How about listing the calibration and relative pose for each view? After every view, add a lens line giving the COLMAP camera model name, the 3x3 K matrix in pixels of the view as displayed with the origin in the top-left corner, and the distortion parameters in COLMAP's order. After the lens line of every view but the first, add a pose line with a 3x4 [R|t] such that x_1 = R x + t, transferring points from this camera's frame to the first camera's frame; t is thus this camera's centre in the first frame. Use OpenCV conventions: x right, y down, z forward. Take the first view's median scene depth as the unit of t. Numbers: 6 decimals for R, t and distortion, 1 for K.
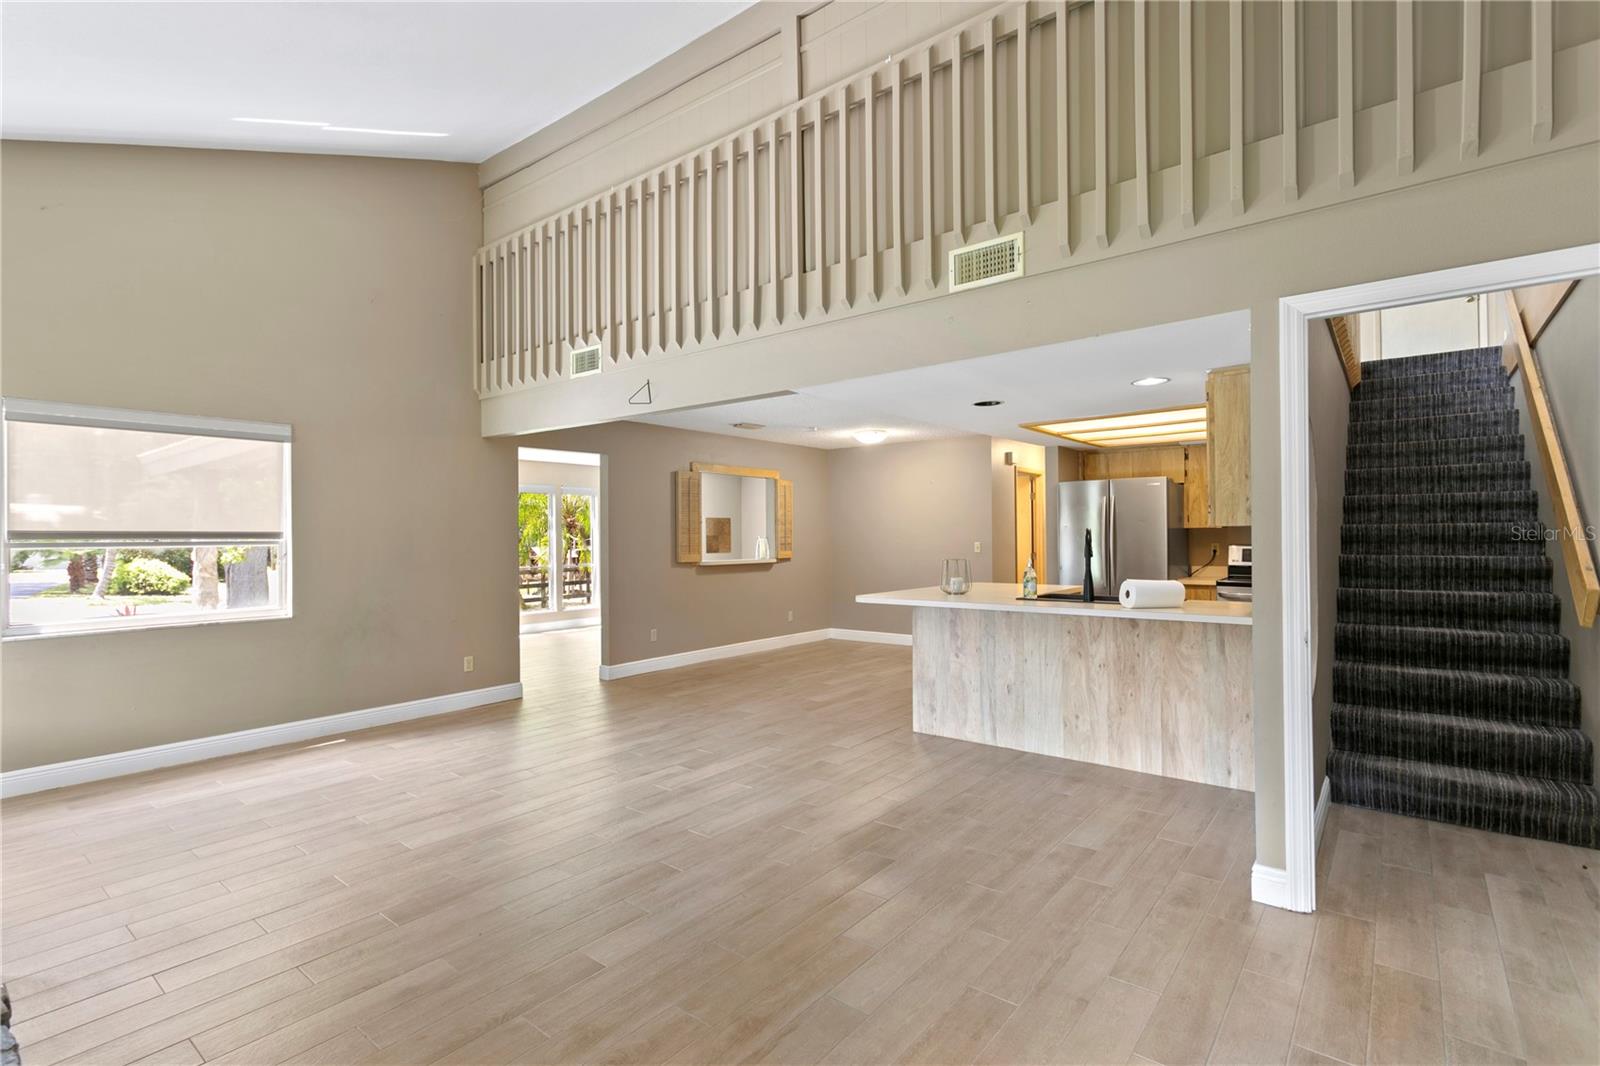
lens RADIAL K [[769.2, 0, 800.1], [0, 769.2, 538.2], [0, 0, 1]] dist [0.006802, -0.001178]
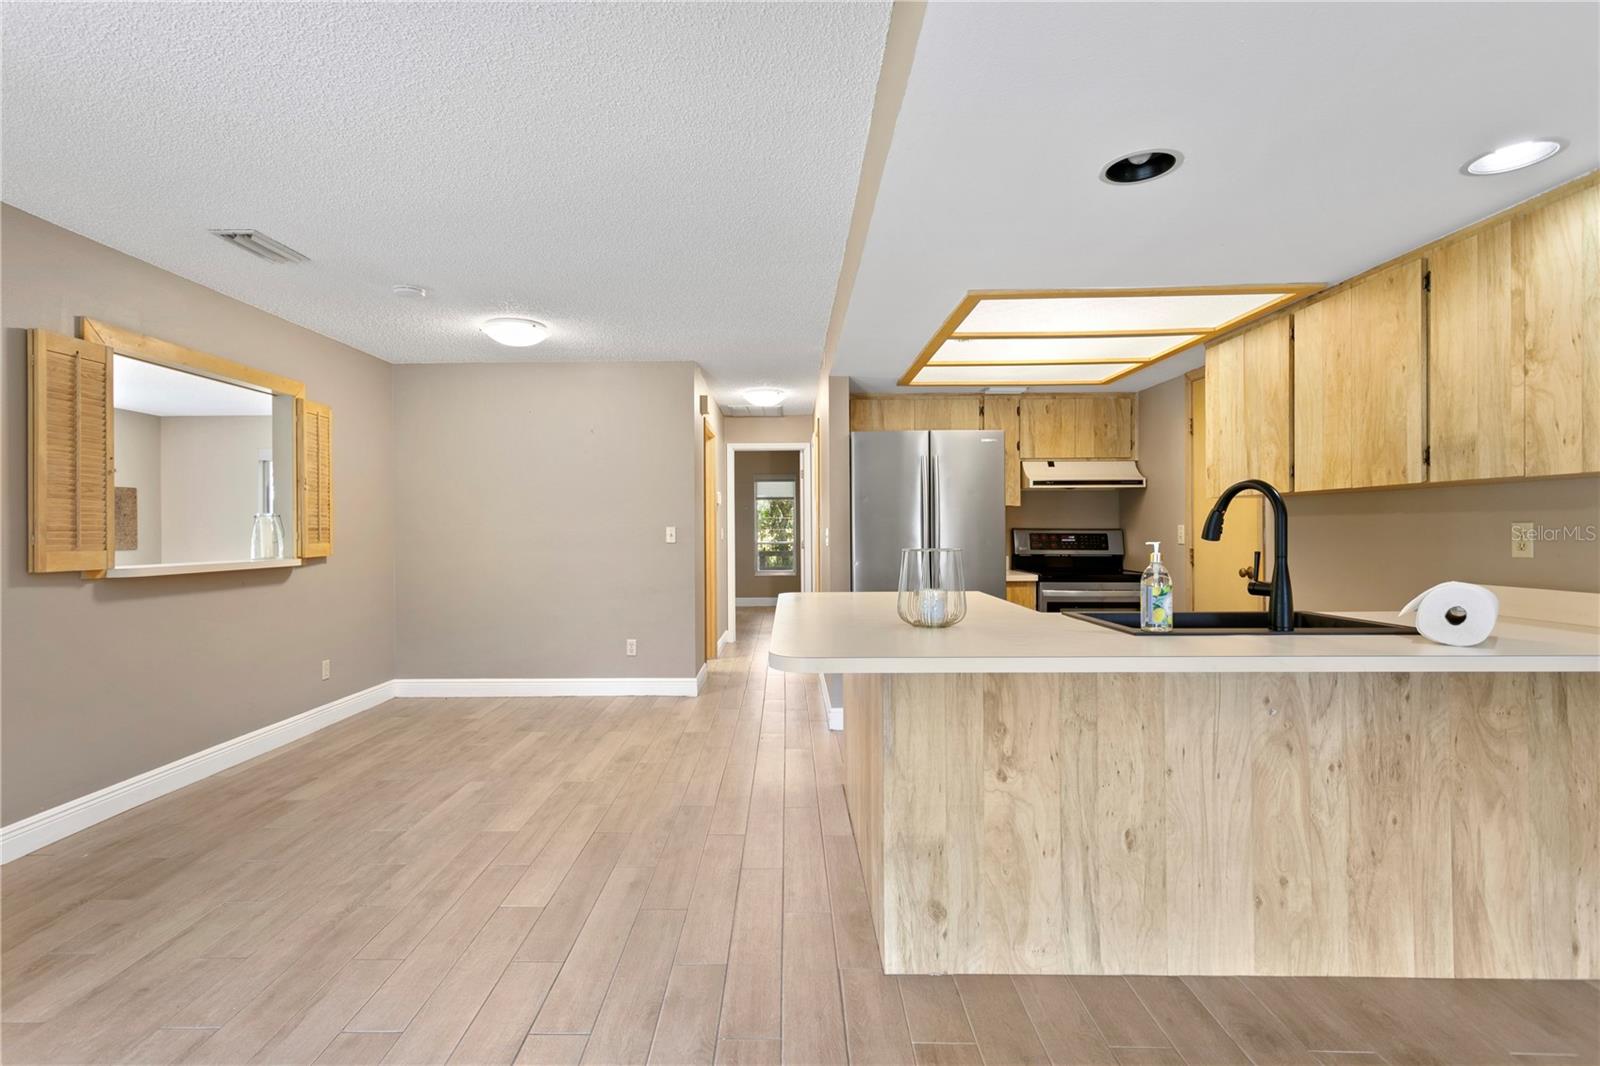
lens RADIAL K [[769.2, 0, 792.7], [0, 769.2, 531.3], [0, 0, 1]] dist [0.006802, -0.001178]
pose [[0.795552, 0.001373, 0.605884, -0.150402], [0.000859, 0.999994, -0.003393, 0.020638], [-0.605885, 0.003219, 0.795546, 0.768099]]
